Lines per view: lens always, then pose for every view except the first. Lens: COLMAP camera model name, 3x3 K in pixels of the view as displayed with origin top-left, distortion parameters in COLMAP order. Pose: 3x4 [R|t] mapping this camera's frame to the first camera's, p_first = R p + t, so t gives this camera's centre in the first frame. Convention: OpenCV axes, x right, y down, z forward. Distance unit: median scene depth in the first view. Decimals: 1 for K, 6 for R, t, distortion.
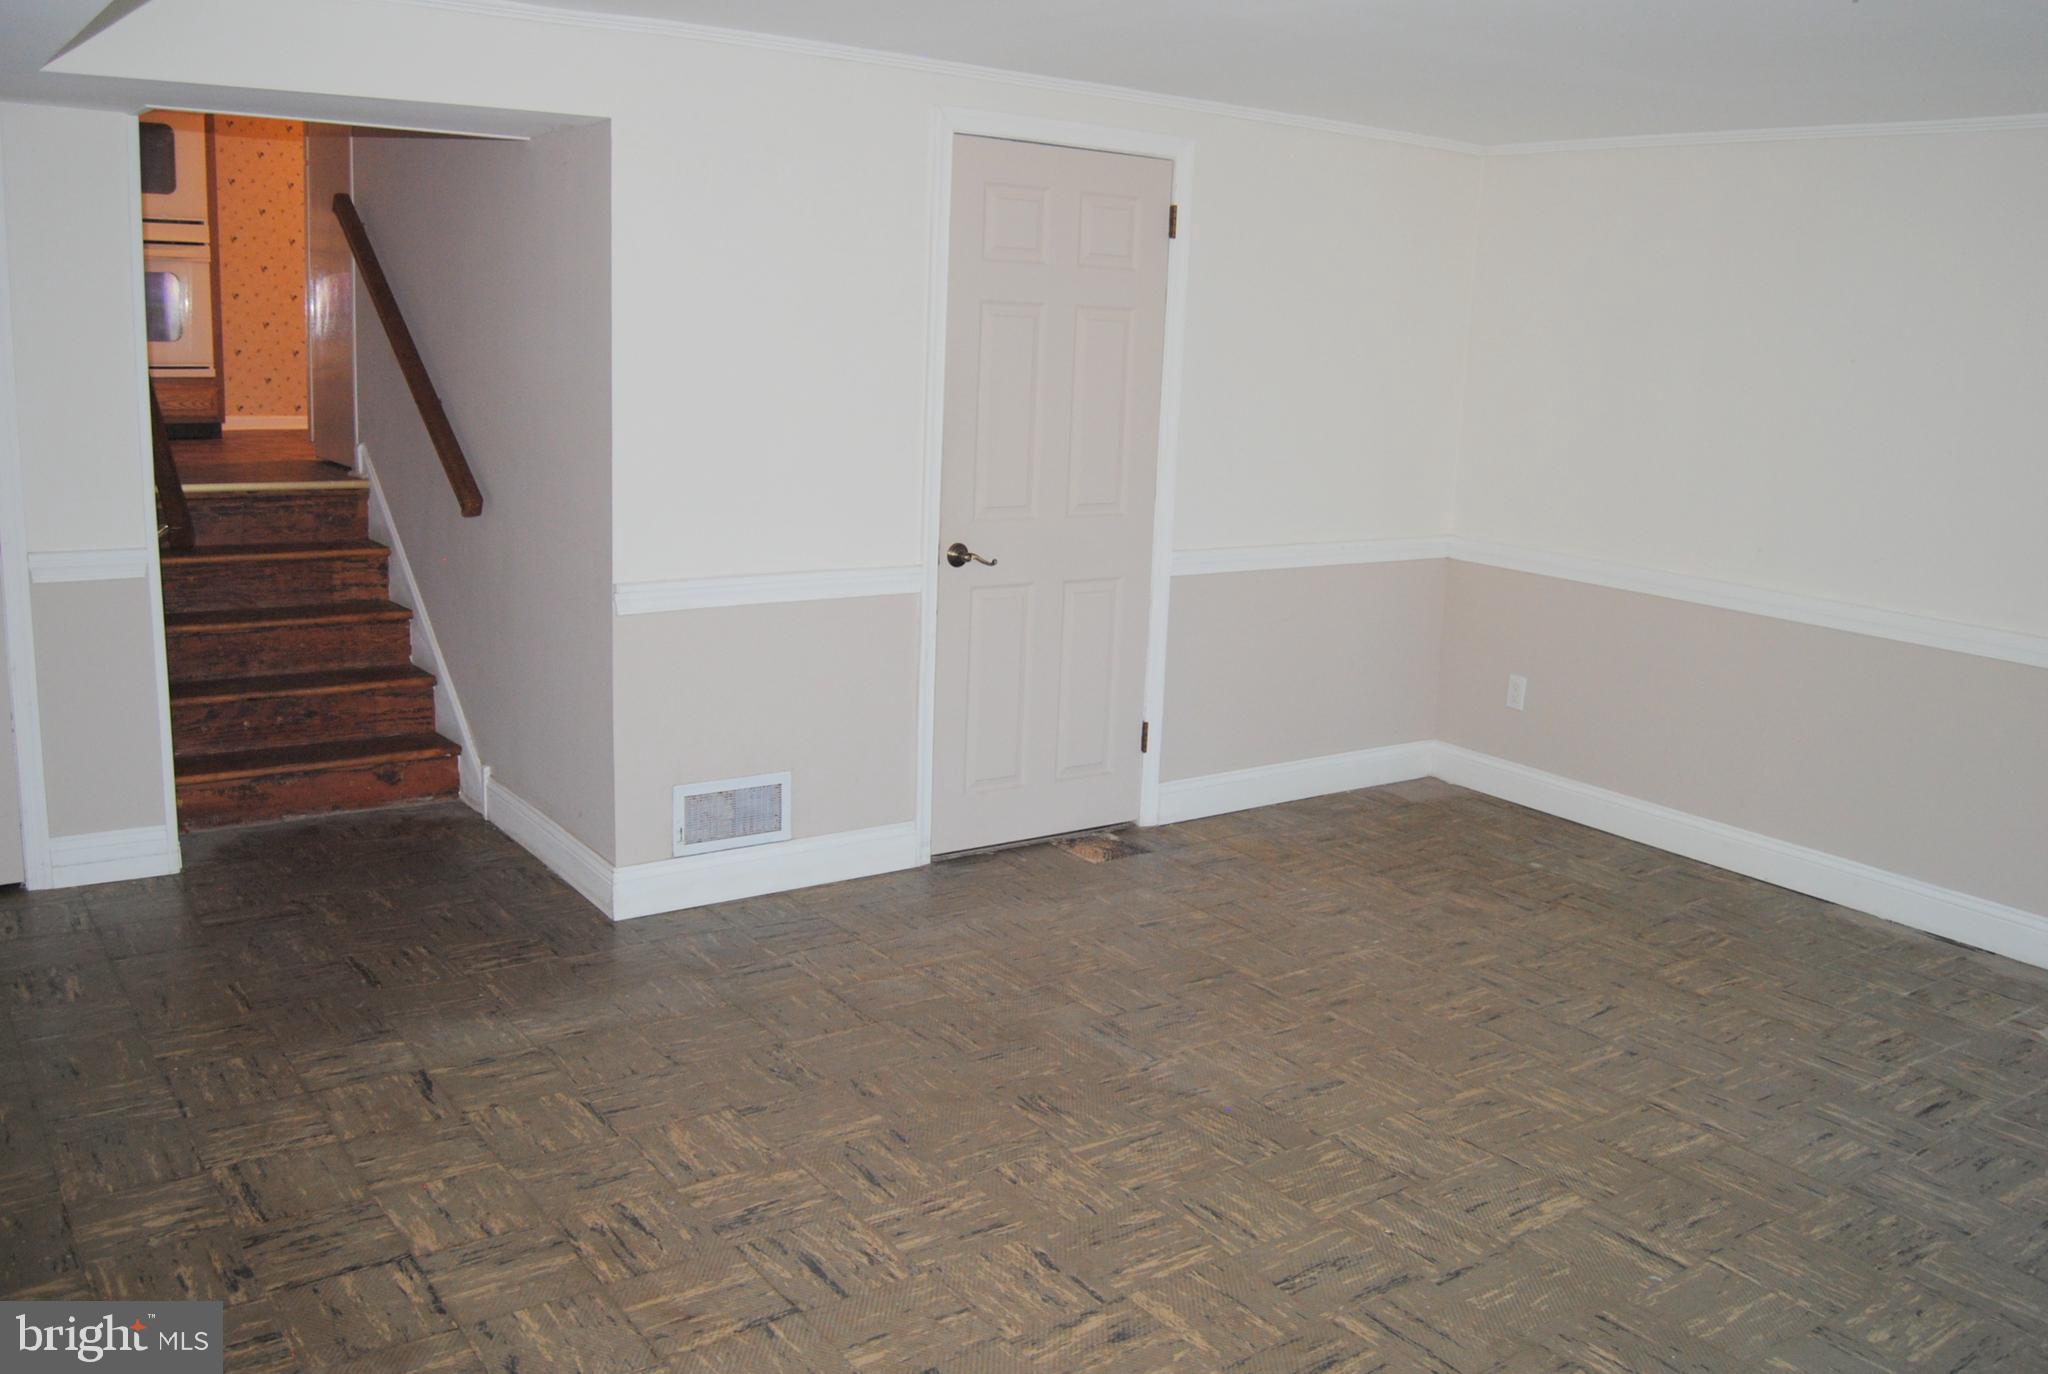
lens RADIAL K [[1632.3, 0, 1020.7], [0, 1632.3, 668.2], [0, 0, 1]] dist [-0.090107, 0.031451]
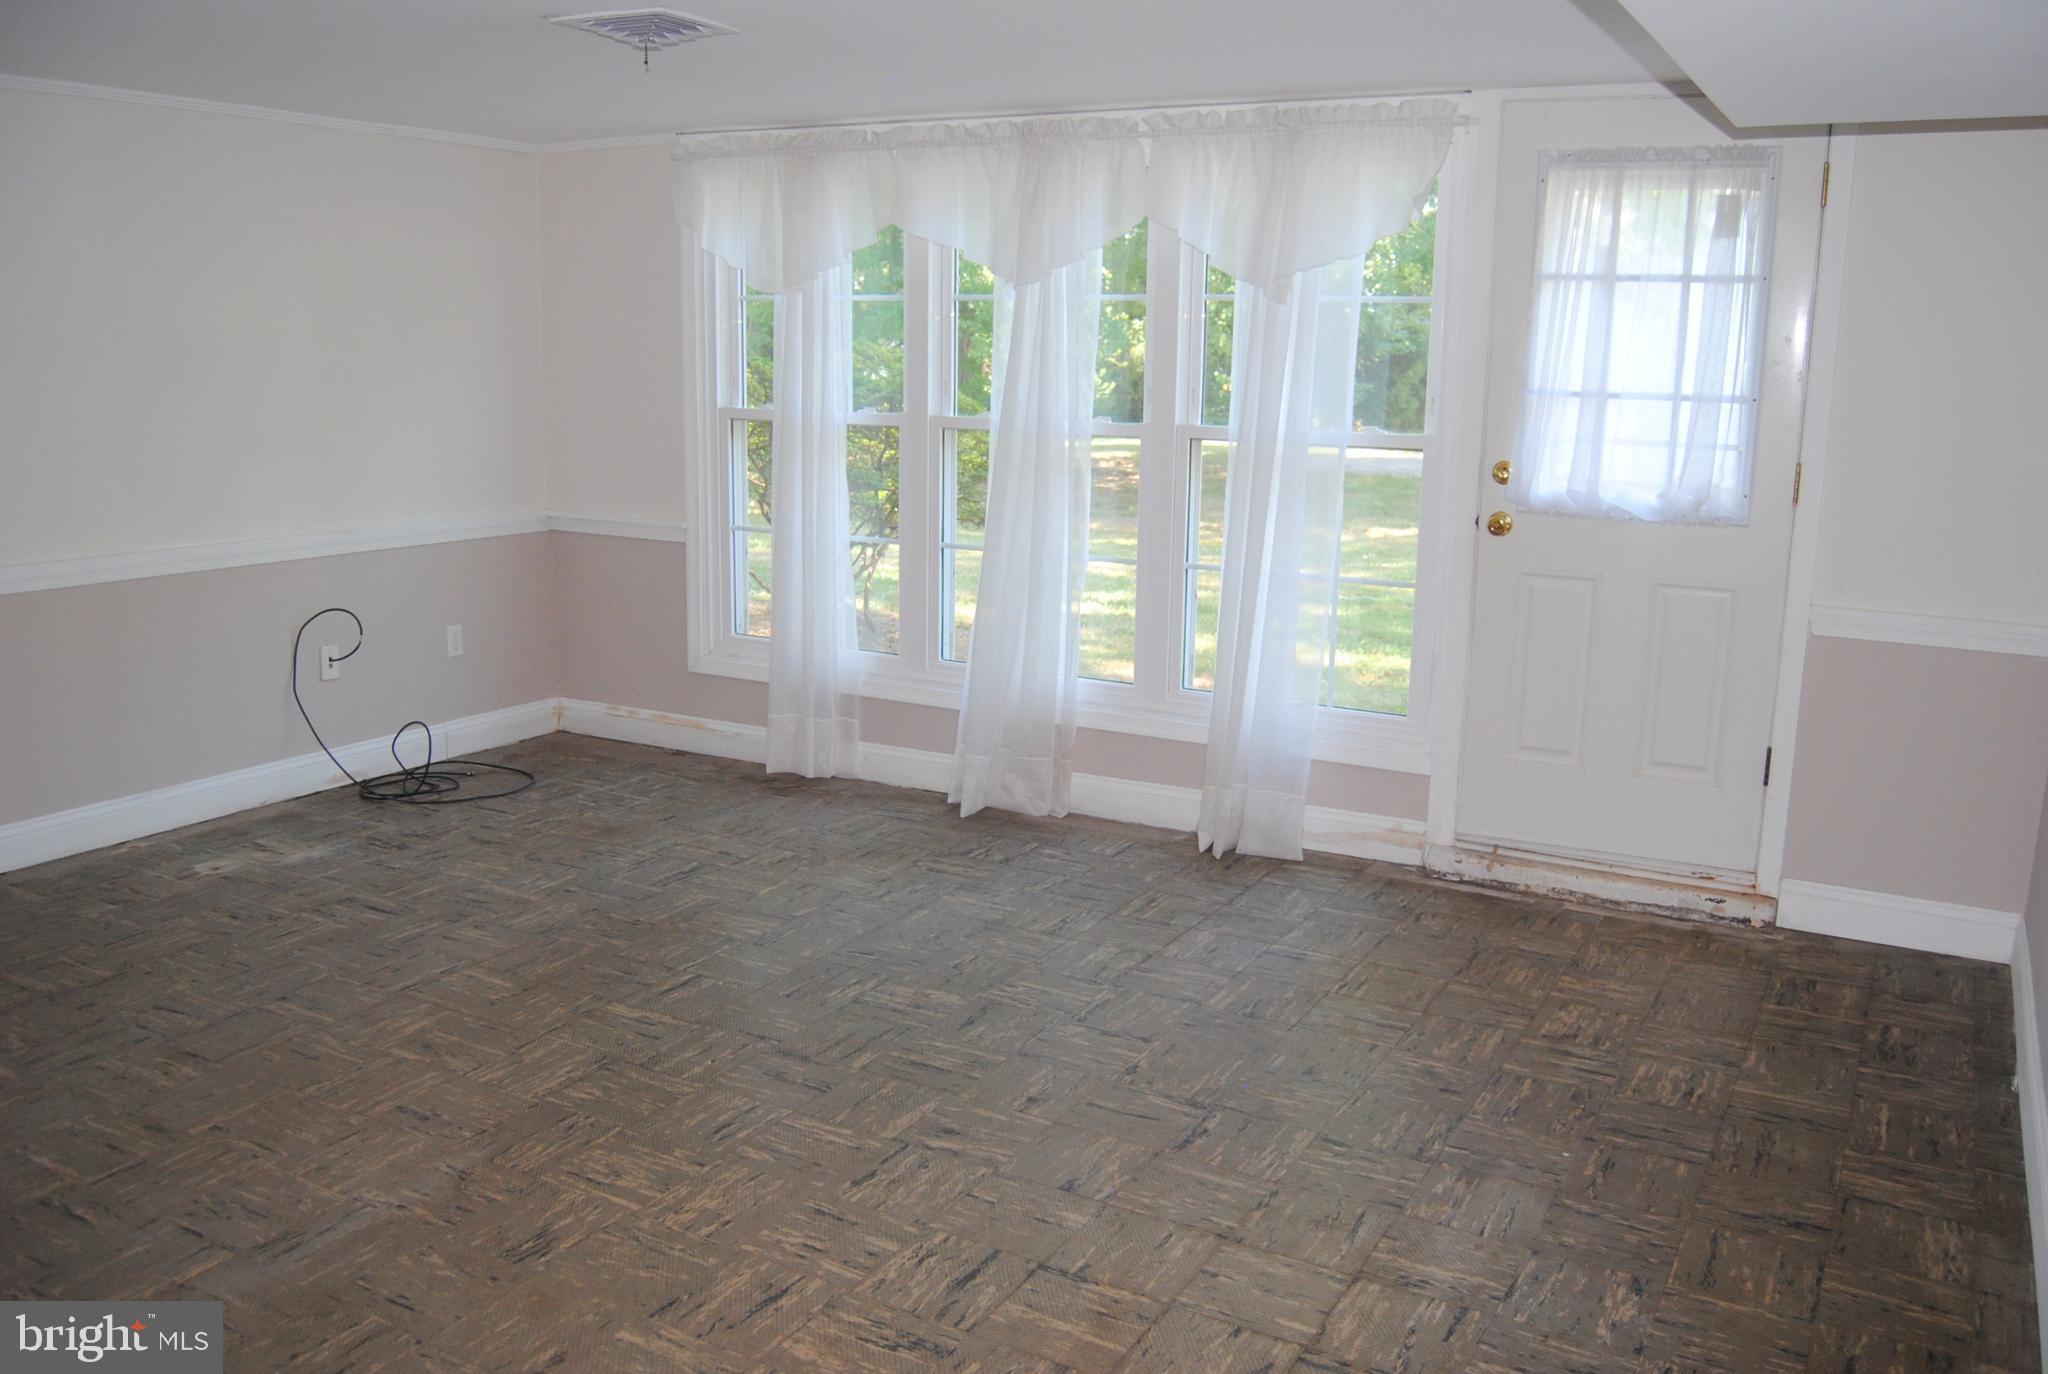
lens RADIAL K [[1632.3, 0, 1020.7], [0, 1632.3, 668.2], [0, 0, 1]] dist [-0.090107, 0.031451]
pose [[-0.387858, -0.230437, 0.892449, -0.796400], [0.155549, 0.937992, 0.309798, -0.241617], [-0.908499, 0.258978, -0.327964, 1.011266]]
